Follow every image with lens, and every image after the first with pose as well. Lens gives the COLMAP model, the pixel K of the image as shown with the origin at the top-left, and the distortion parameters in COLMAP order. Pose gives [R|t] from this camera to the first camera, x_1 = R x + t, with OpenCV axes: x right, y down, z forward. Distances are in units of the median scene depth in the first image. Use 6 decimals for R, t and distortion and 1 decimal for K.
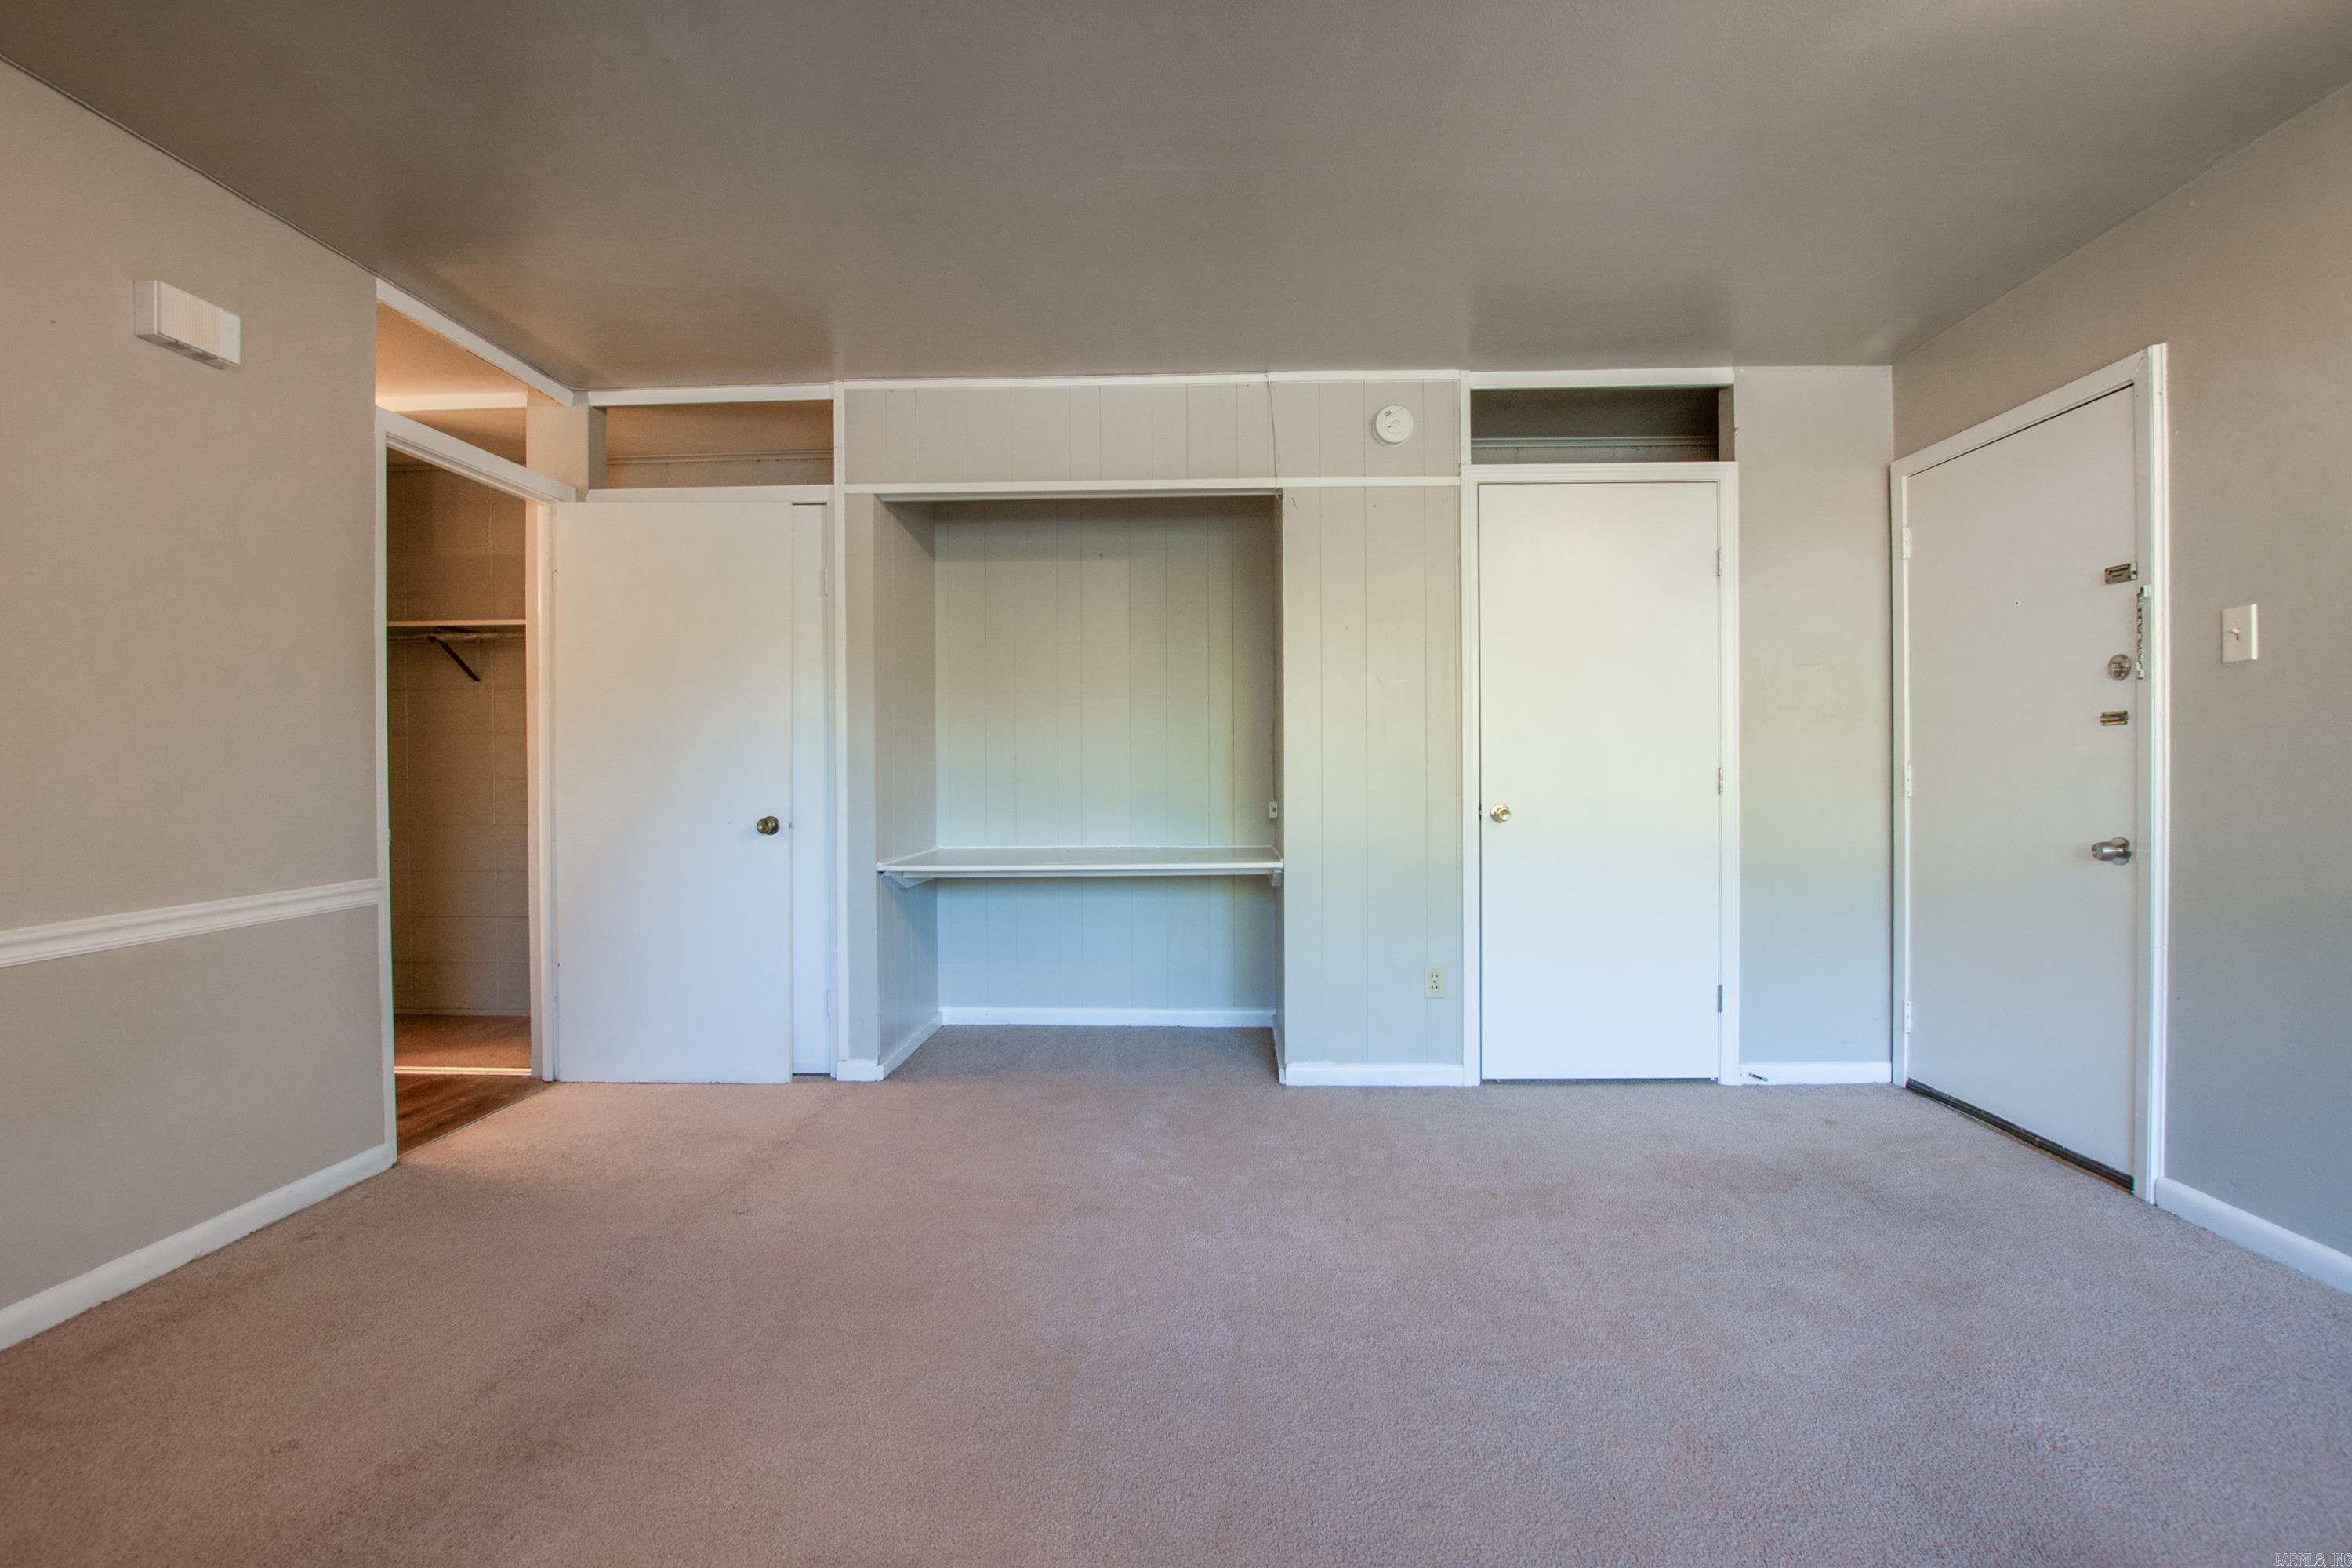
lens RADIAL K [[1084.2, 0, 1184.3], [0, 1084.2, 778.2], [0, 0, 1]] dist [-0.024609, 0.000477]
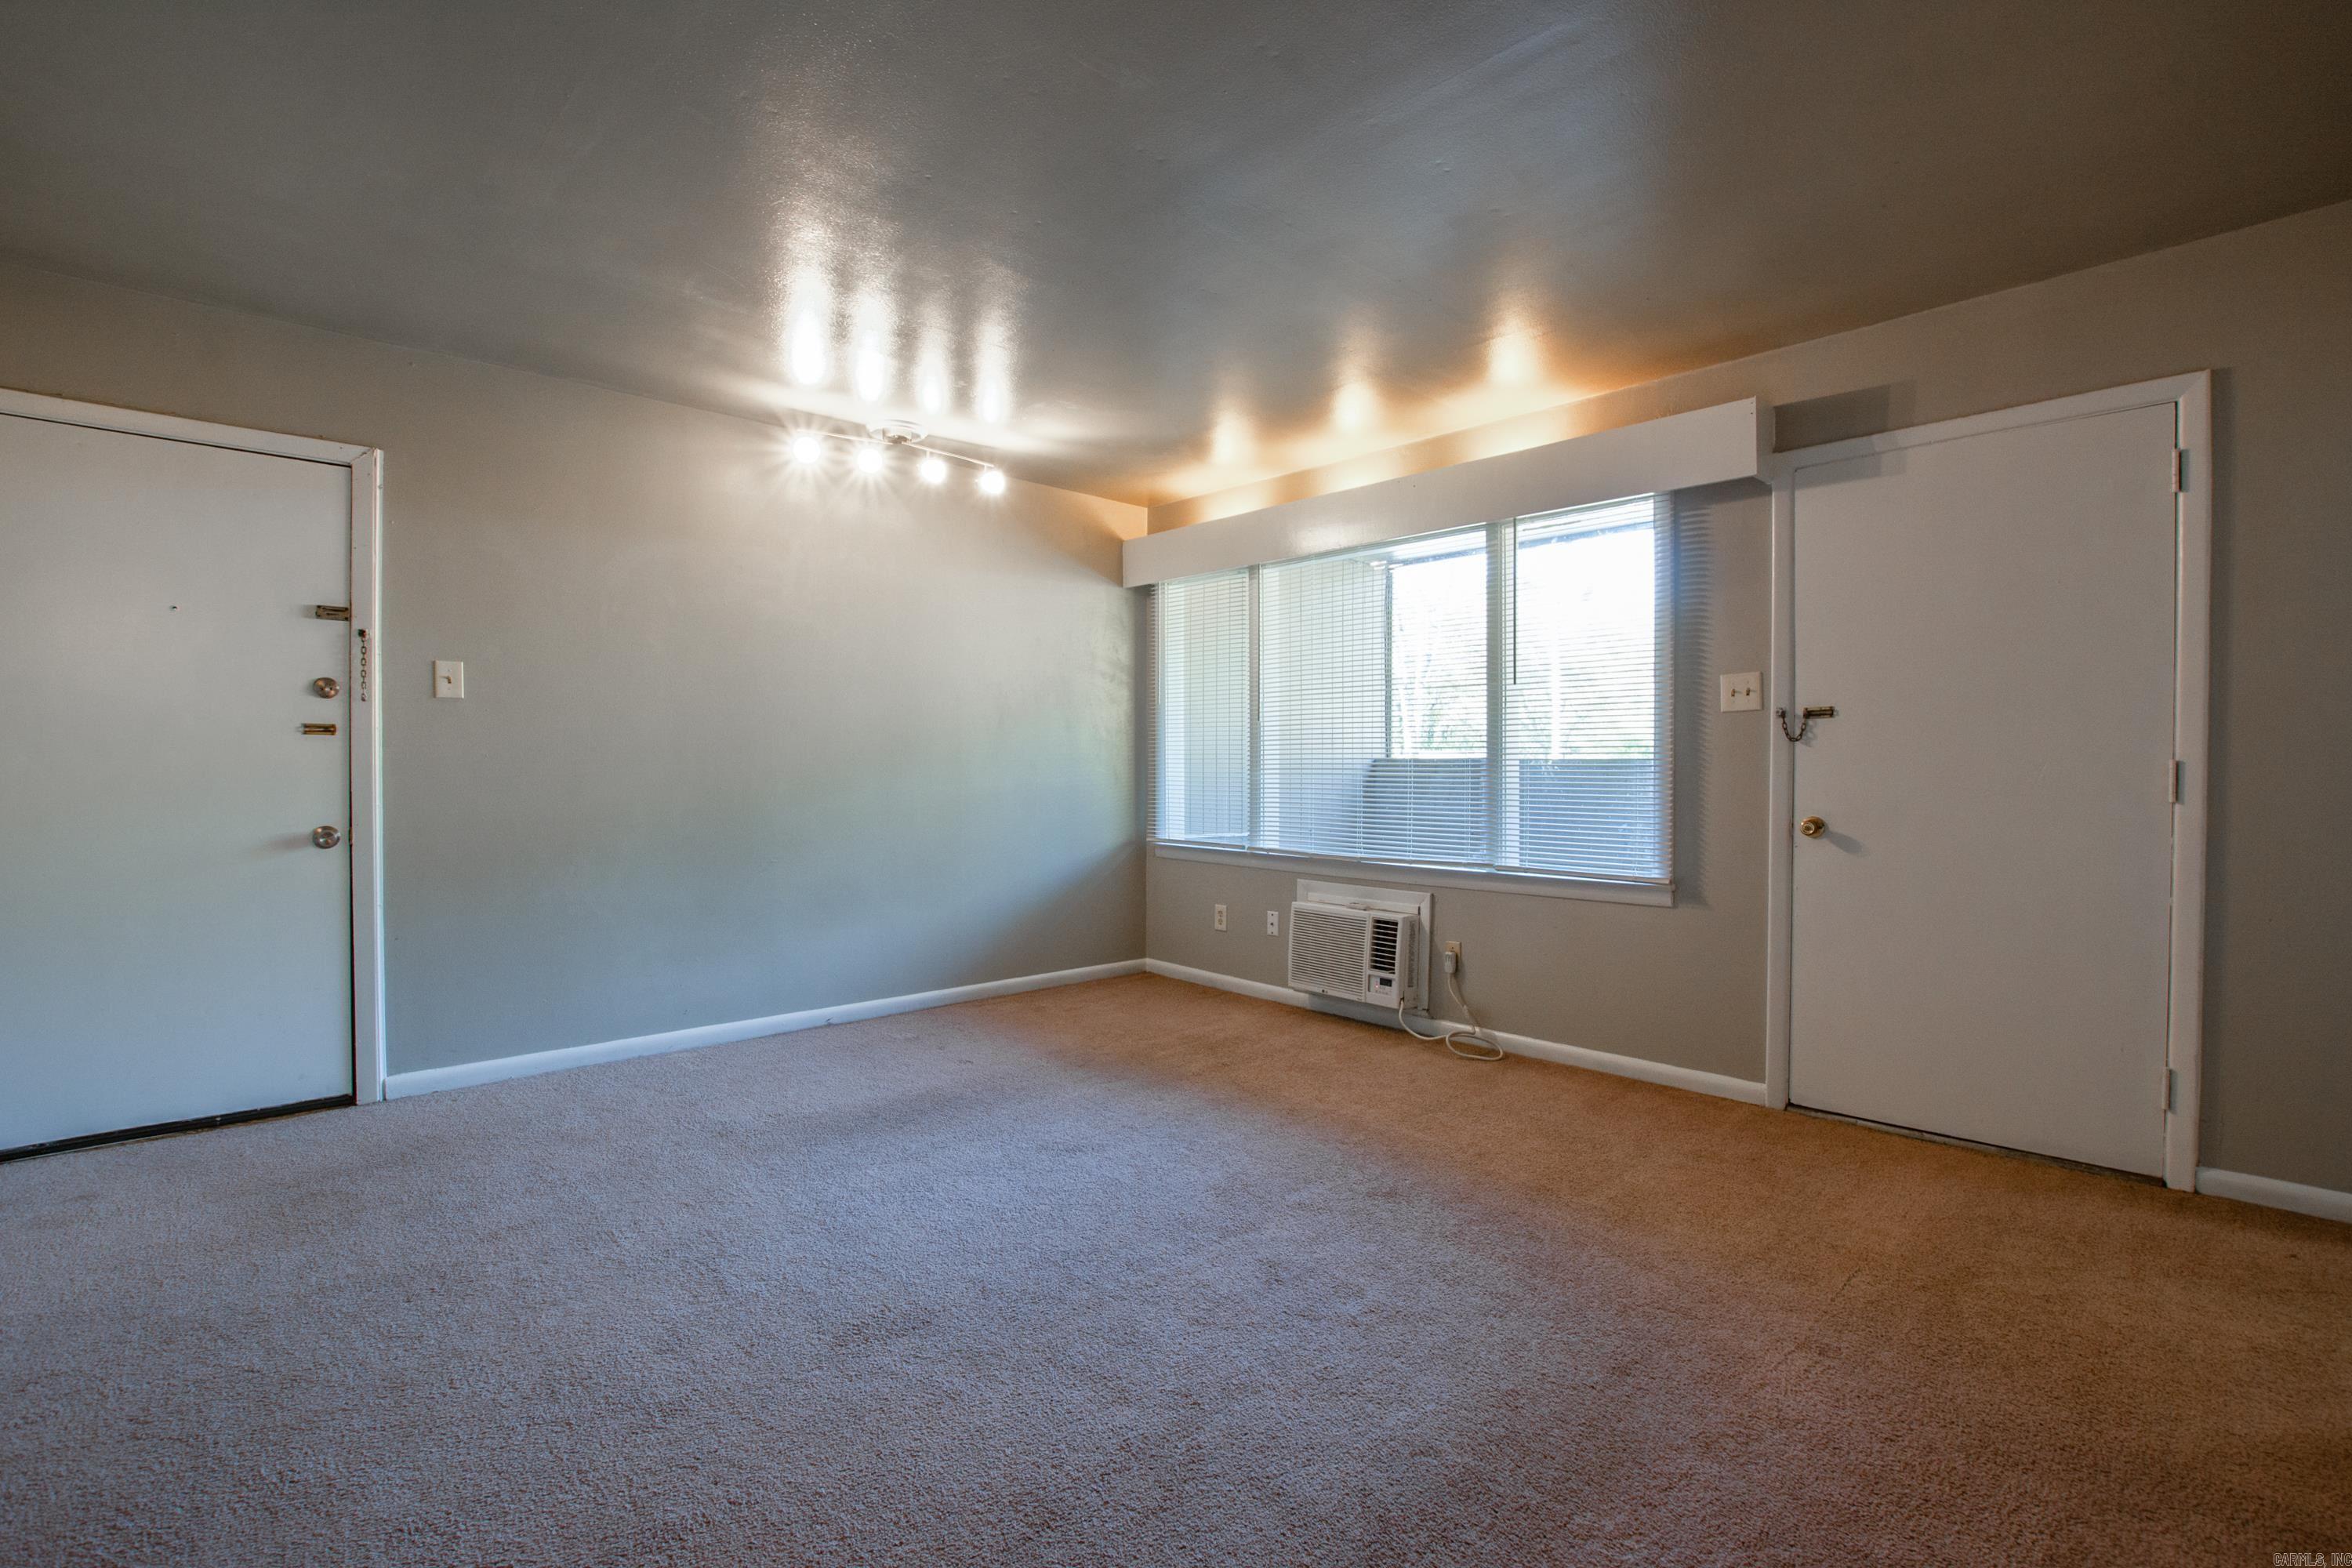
lens RADIAL K [[1084.2, 0, 1184.3], [0, 1084.2, 778.2], [0, 0, 1]] dist [-0.024609, 0.000477]
pose [[-0.700849, -0.005279, 0.713290, -0.514420], [0.007634, 0.999860, 0.014900, -0.007926], [-0.713268, 0.015888, -0.700711, 0.854607]]
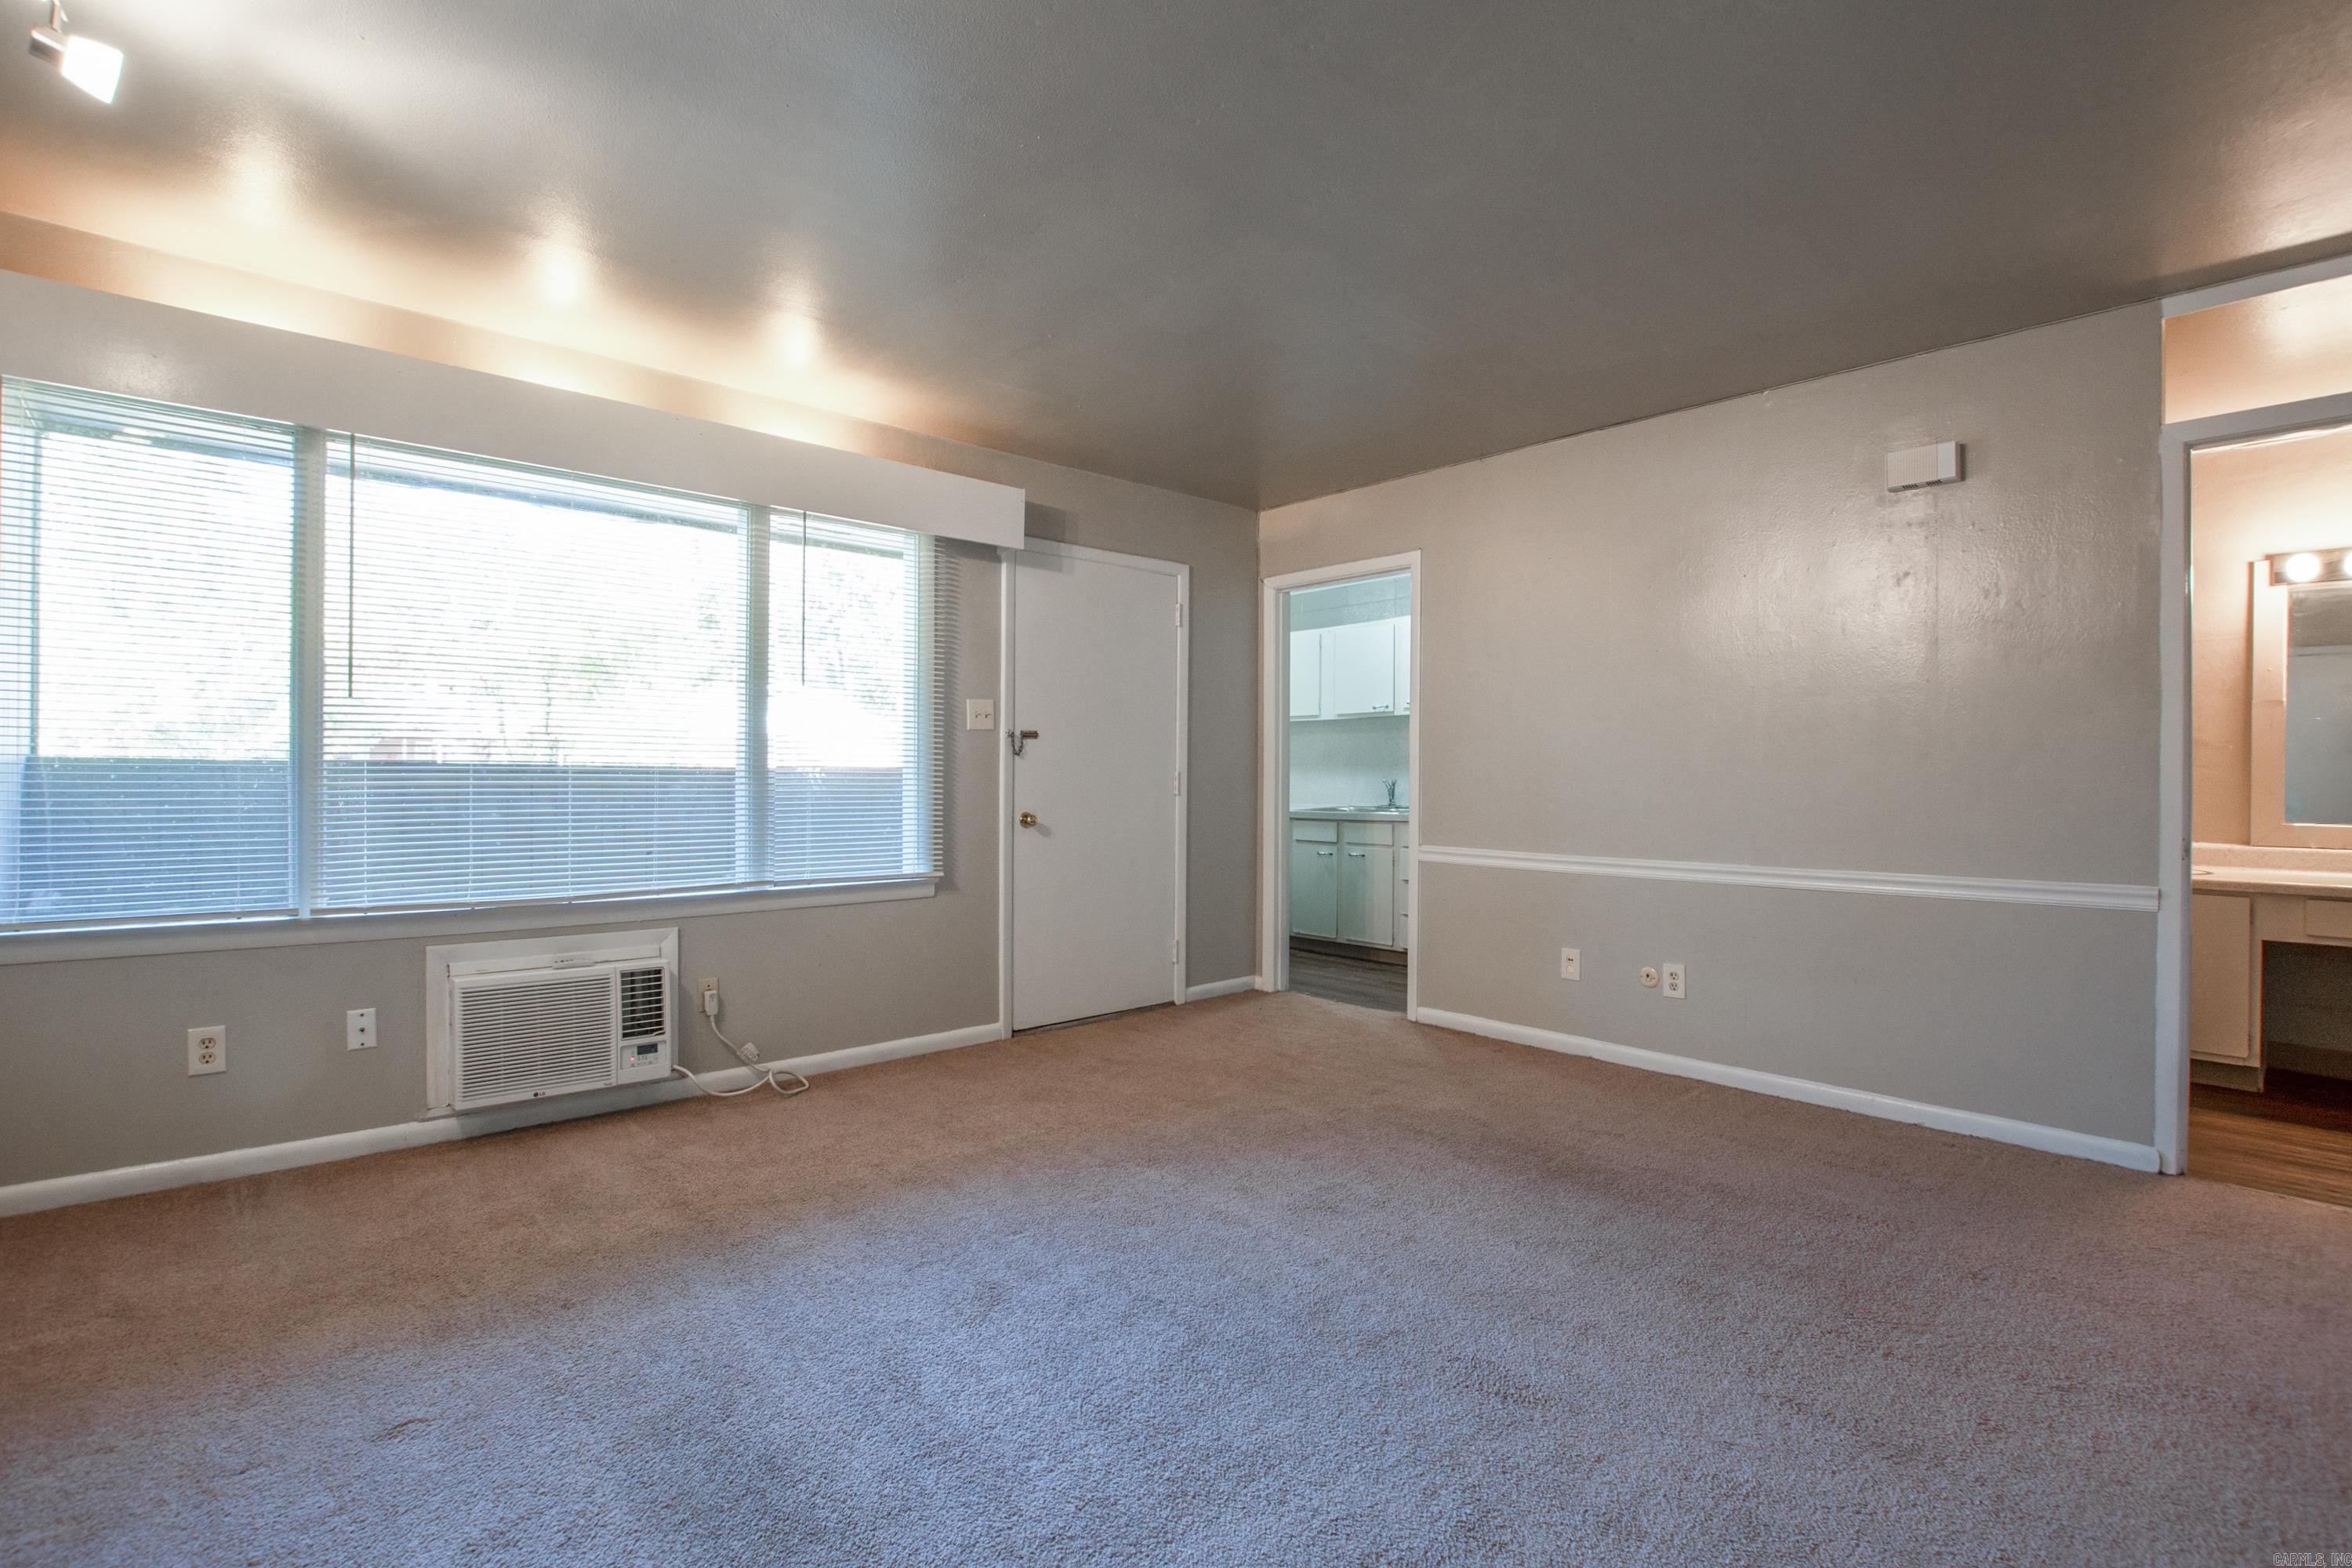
lens RADIAL K [[1062.0, 0, 1176.0], [0, 1062.0, 784.0], [0, 0, 1]] dist [-0.020952, 0.000110]
pose [[-0.729733, 0.006445, -0.683701, 0.468895], [-0.009717, 0.999757, 0.019795, -0.015148], [0.683663, 0.021089, -0.729493, 0.835731]]
